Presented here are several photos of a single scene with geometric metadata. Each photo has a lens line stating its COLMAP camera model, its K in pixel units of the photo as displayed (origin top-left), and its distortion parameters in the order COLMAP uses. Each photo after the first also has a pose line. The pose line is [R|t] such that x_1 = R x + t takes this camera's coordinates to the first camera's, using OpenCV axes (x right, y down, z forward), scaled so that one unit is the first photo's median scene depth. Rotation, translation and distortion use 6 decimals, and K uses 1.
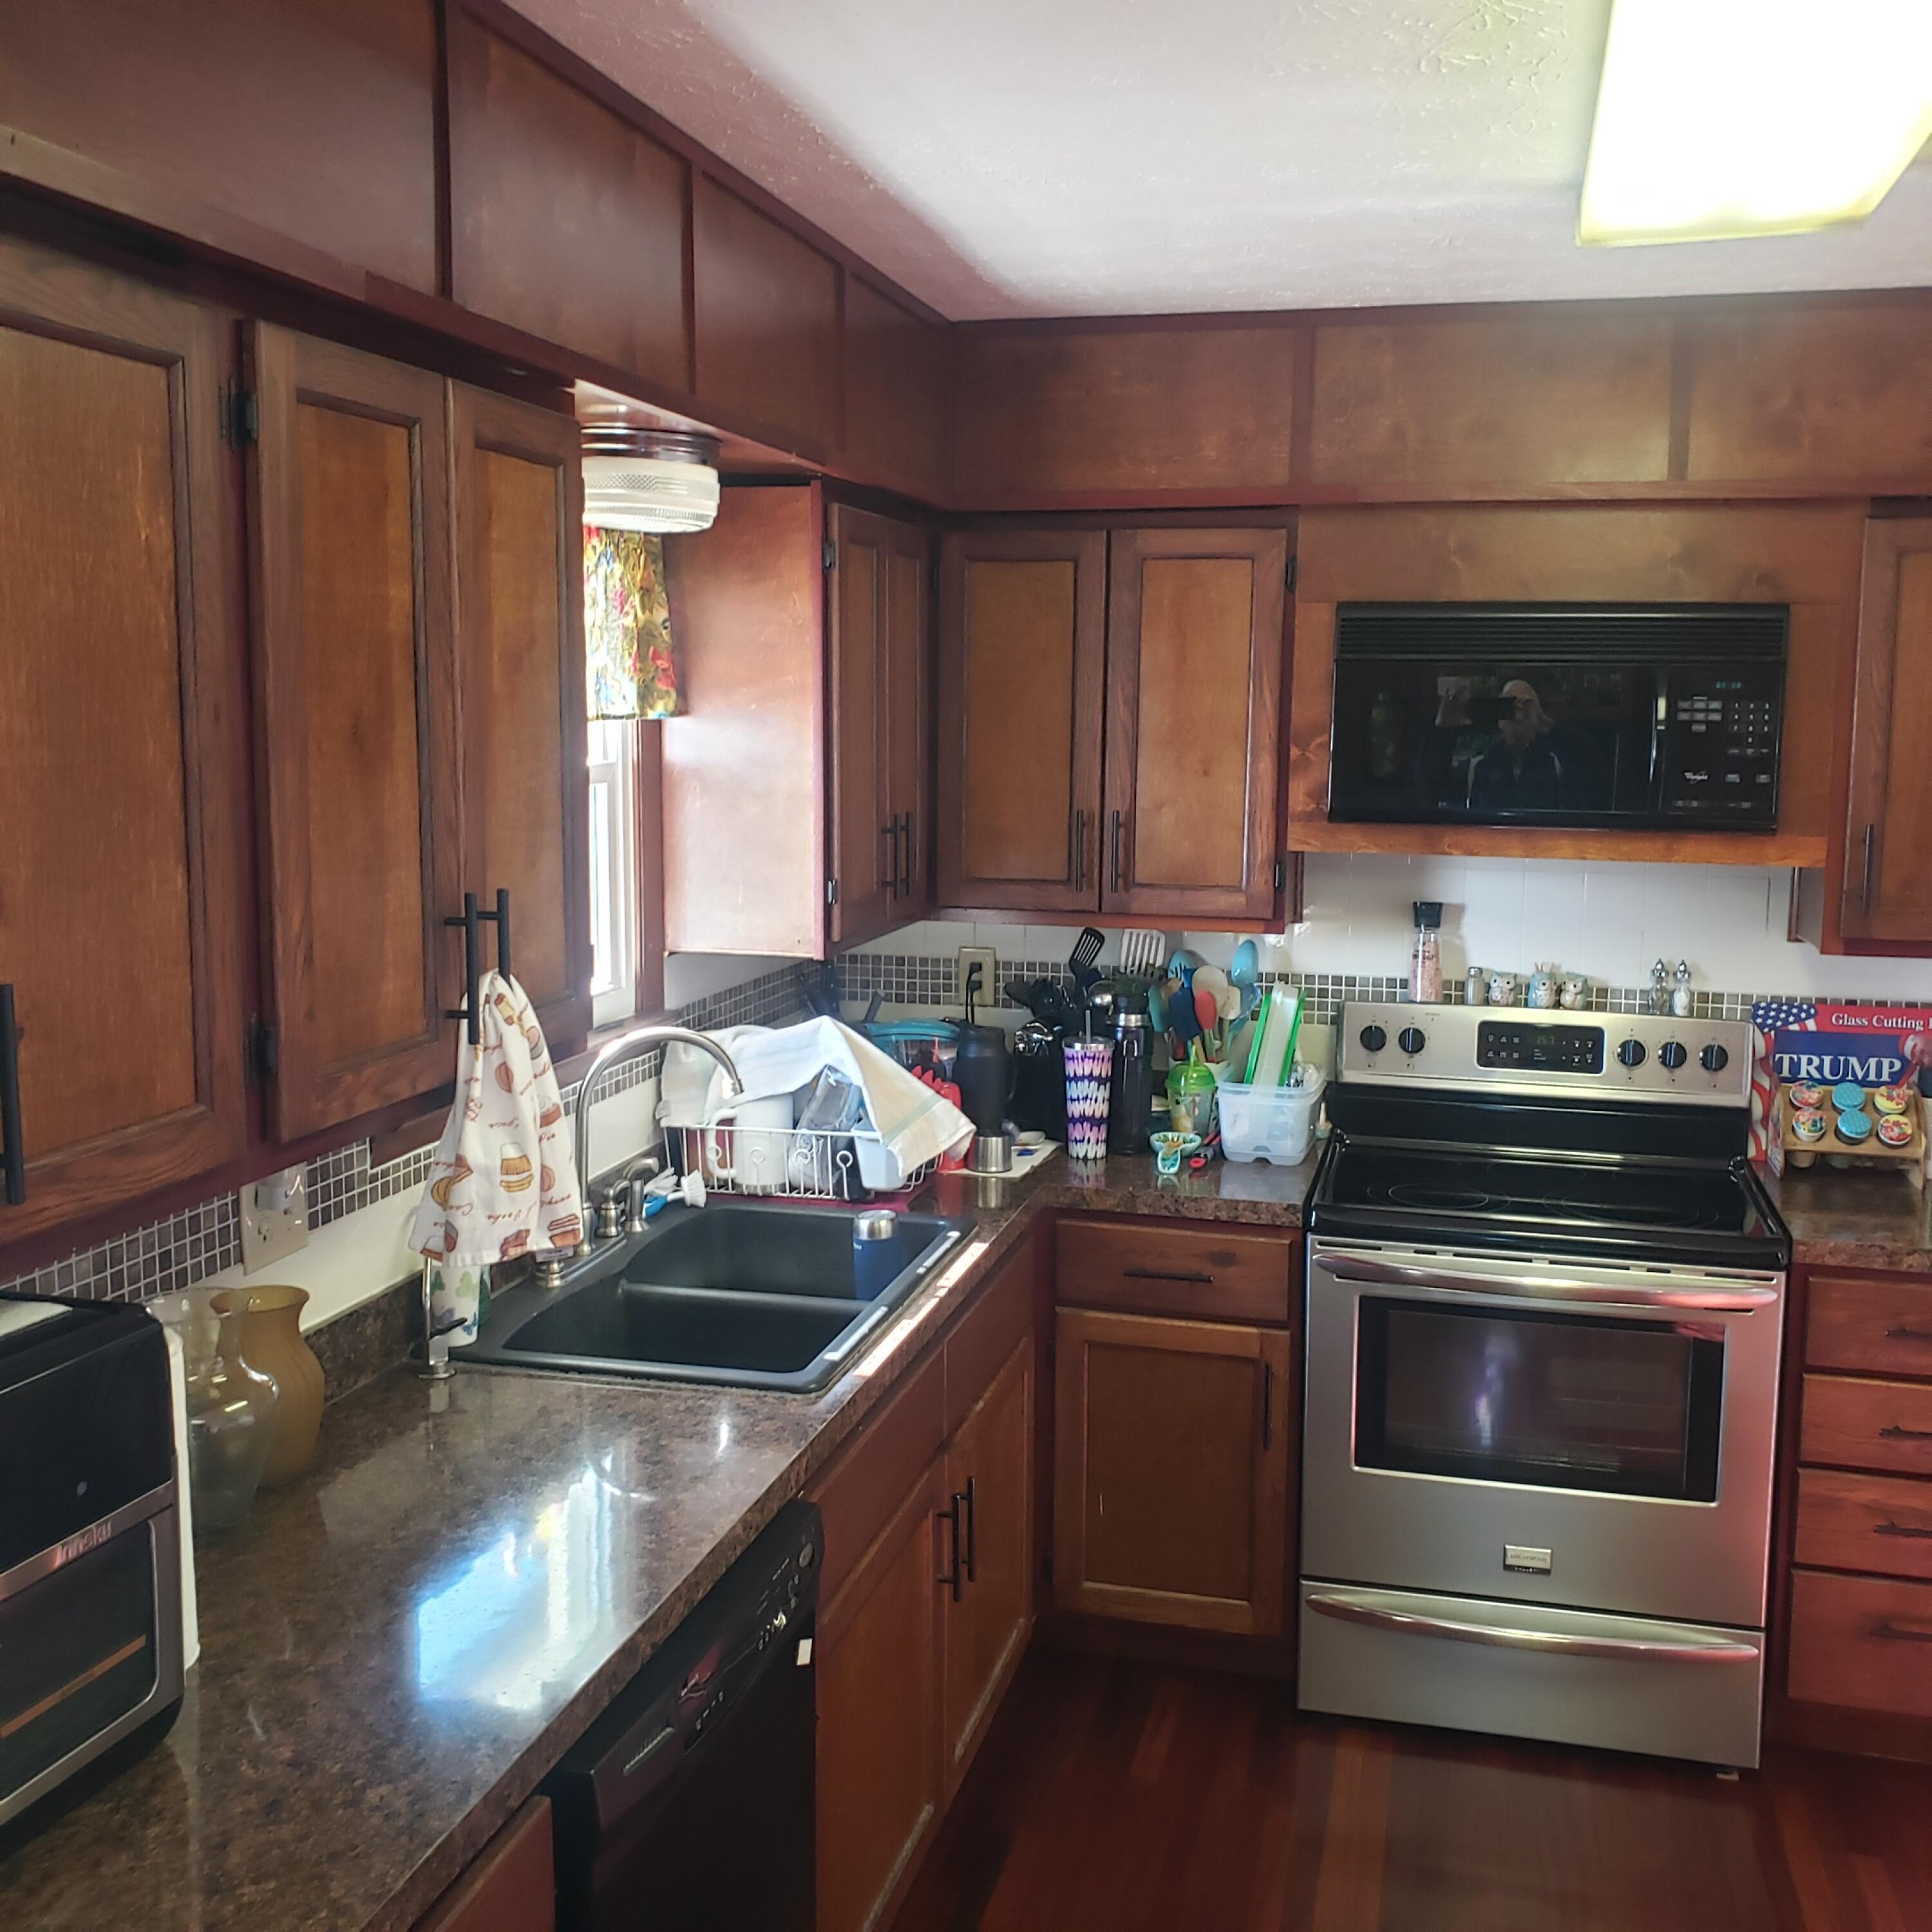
lens RADIAL K [[2022.8, 0, 972.9], [0, 2022.8, 968.9], [0, 0, 1]] dist [0.015349, 0.000000]
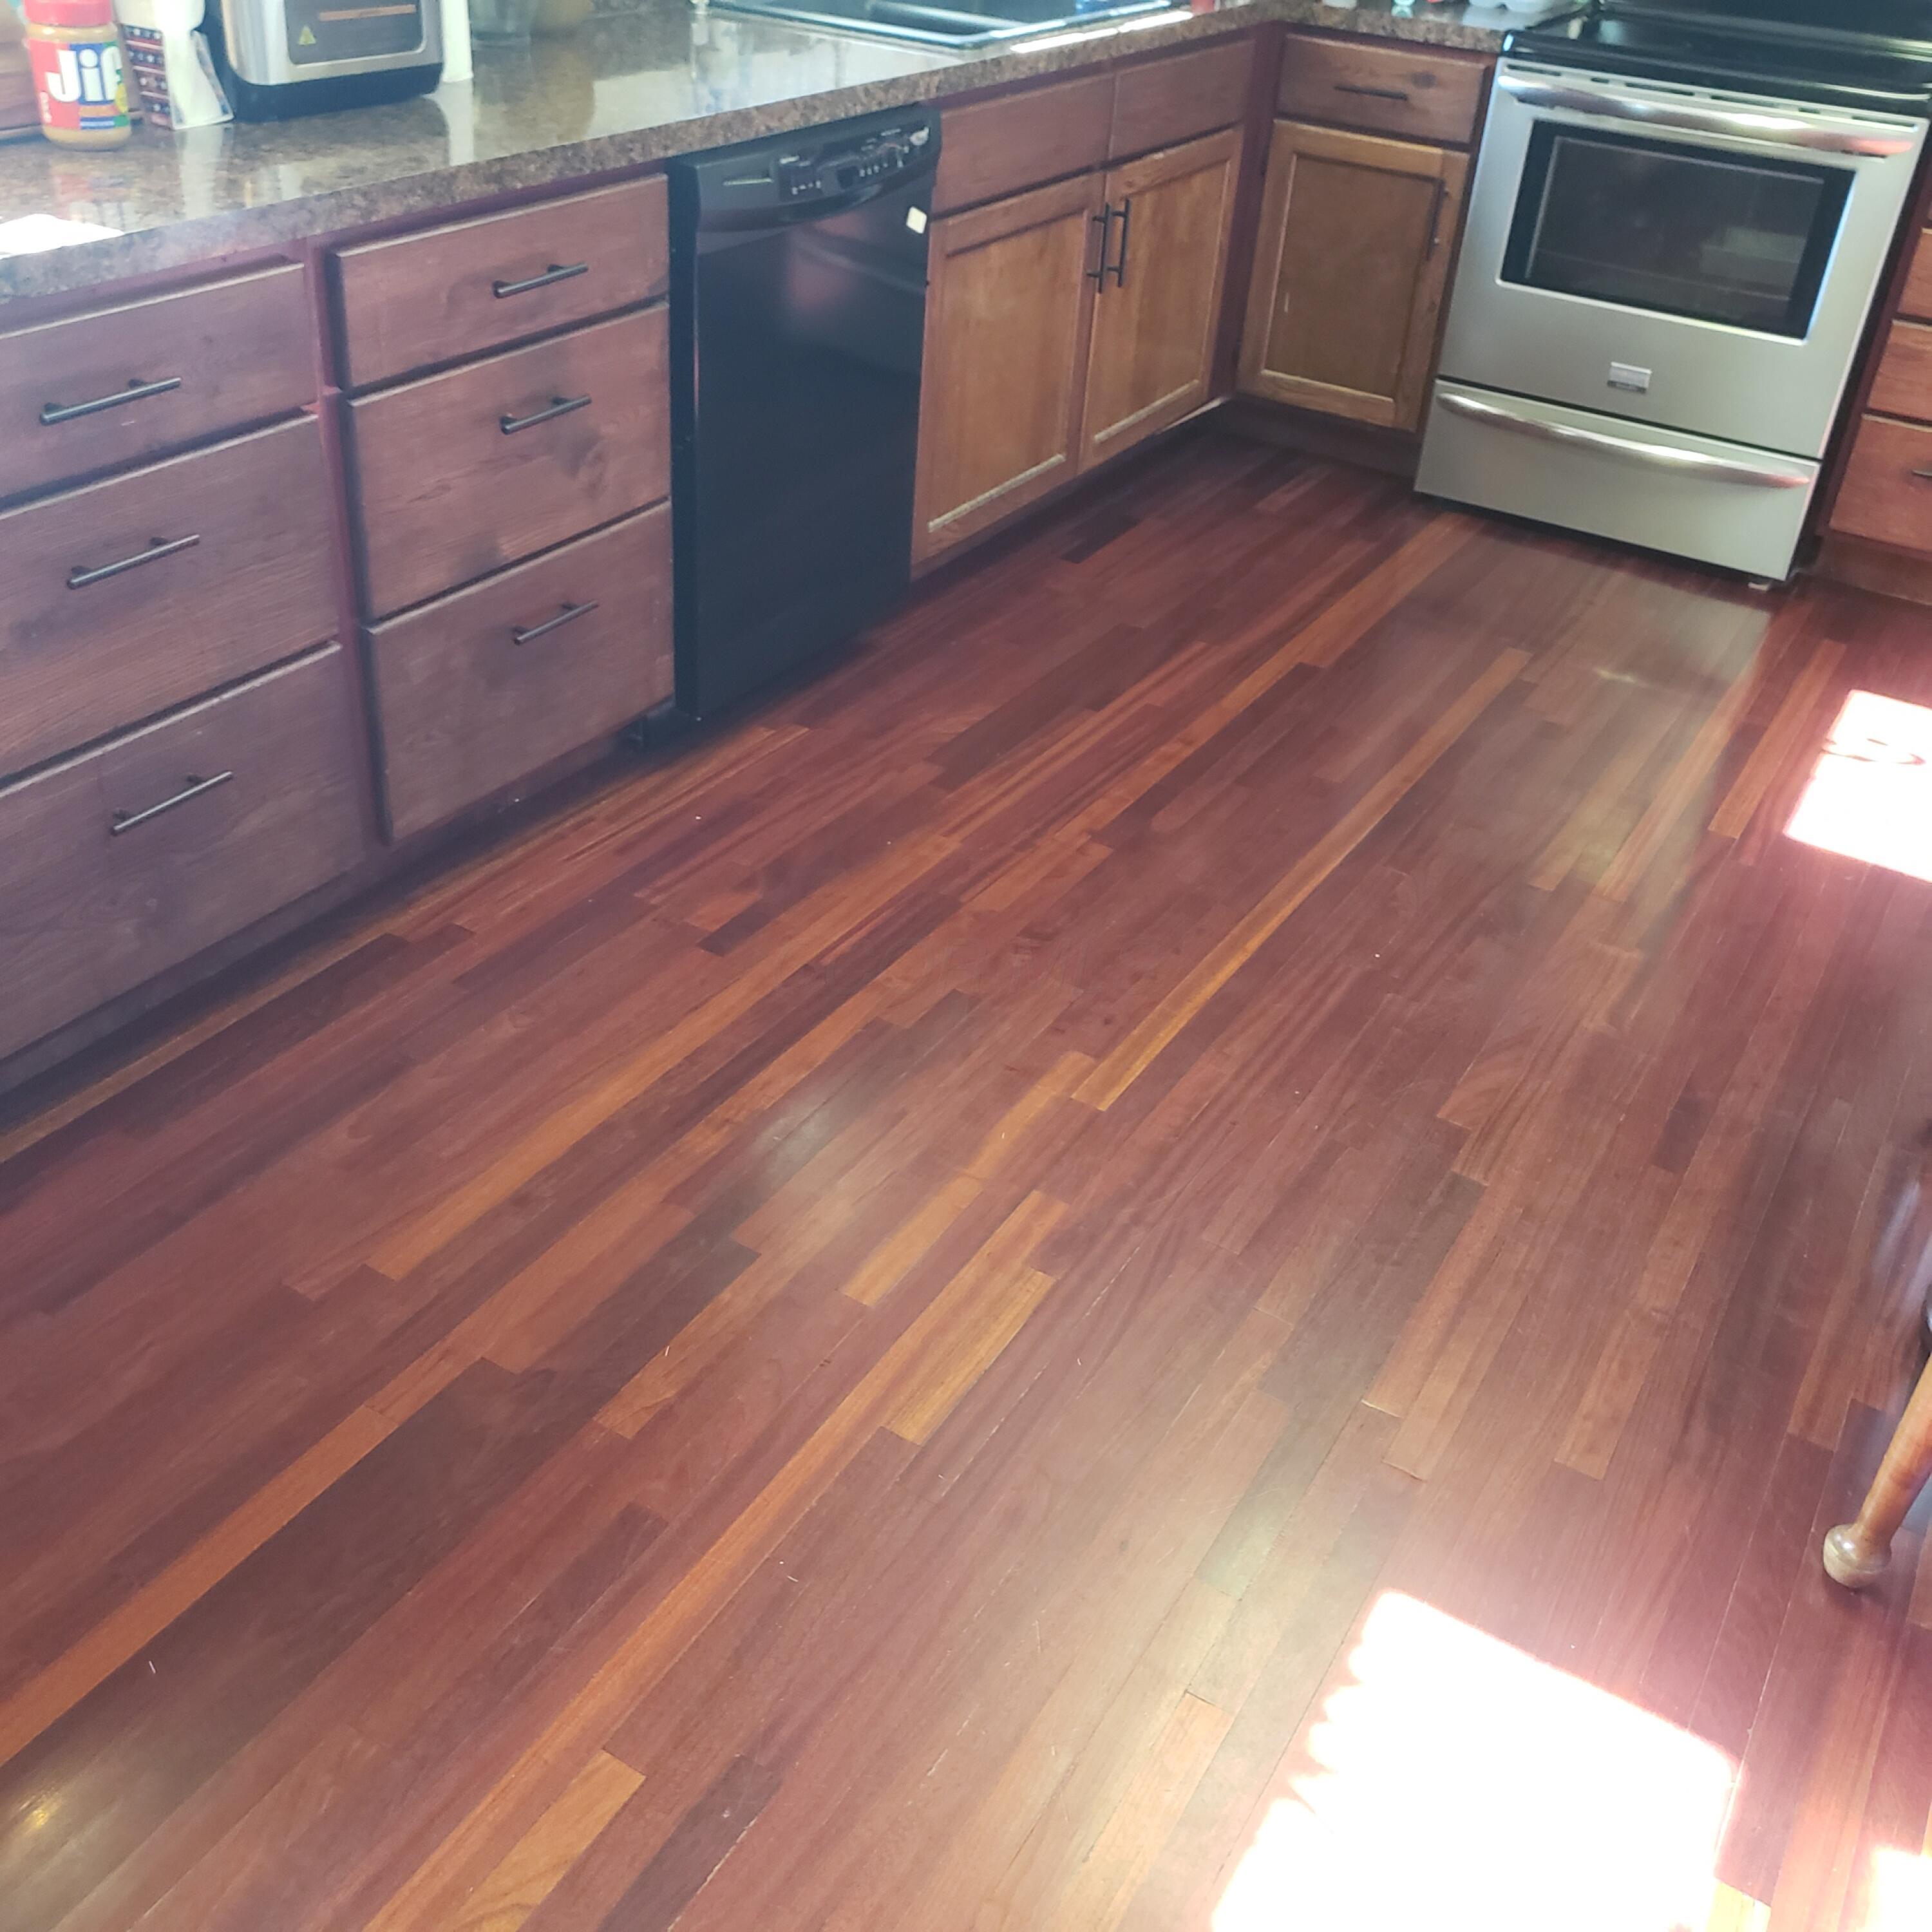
lens RADIAL K [[2022.8, 0, 933.6], [0, 2022.8, 937.1], [0, 0, 1]] dist [0.015349, 0.000000]
pose [[0.953592, 0.198819, -0.226125, 0.216601], [-0.090007, 0.904880, 0.416043, 0.131632], [0.287333, -0.376382, 0.880781, -0.248309]]
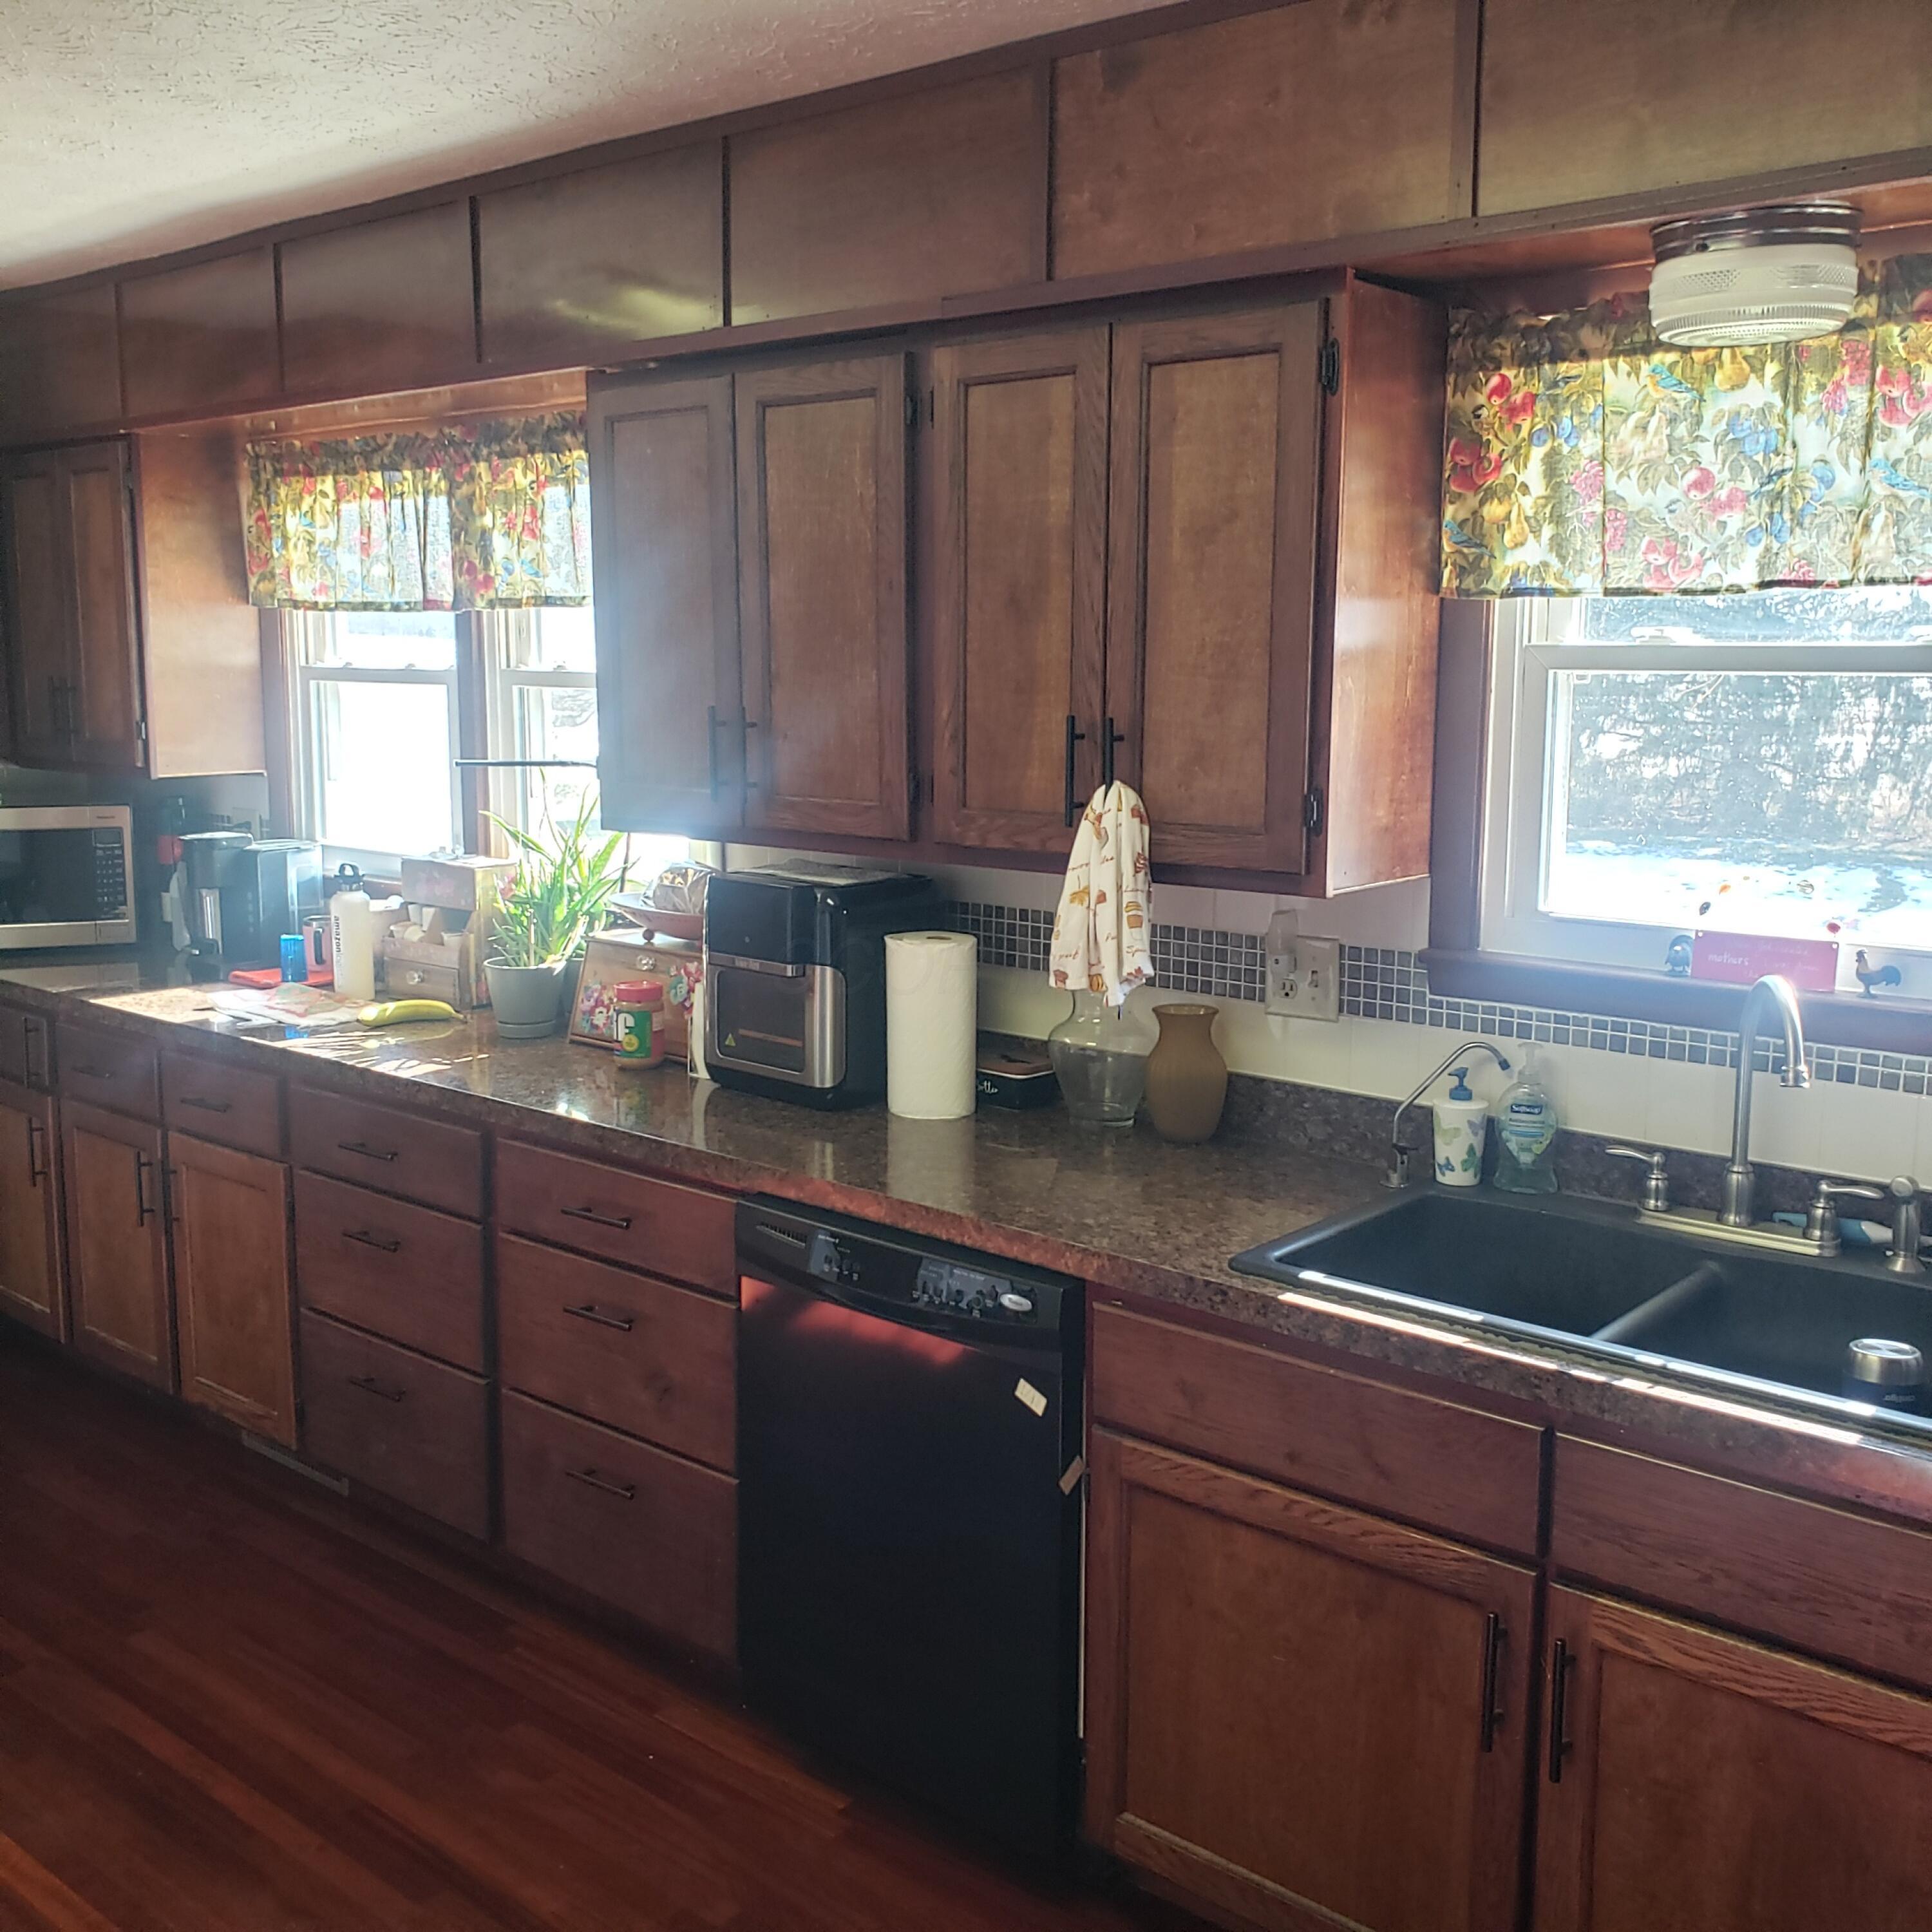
lens RADIAL K [[2022.8, 0, 967.0], [0, 2022.8, 975.5], [0, 0, 1]] dist [0.015349, 0.000000]
pose [[-0.457984, 0.135203, -0.878619, 0.585606], [-0.121868, 0.969486, 0.212710, -0.086265], [0.880567, 0.204493, -0.427532, 0.910722]]
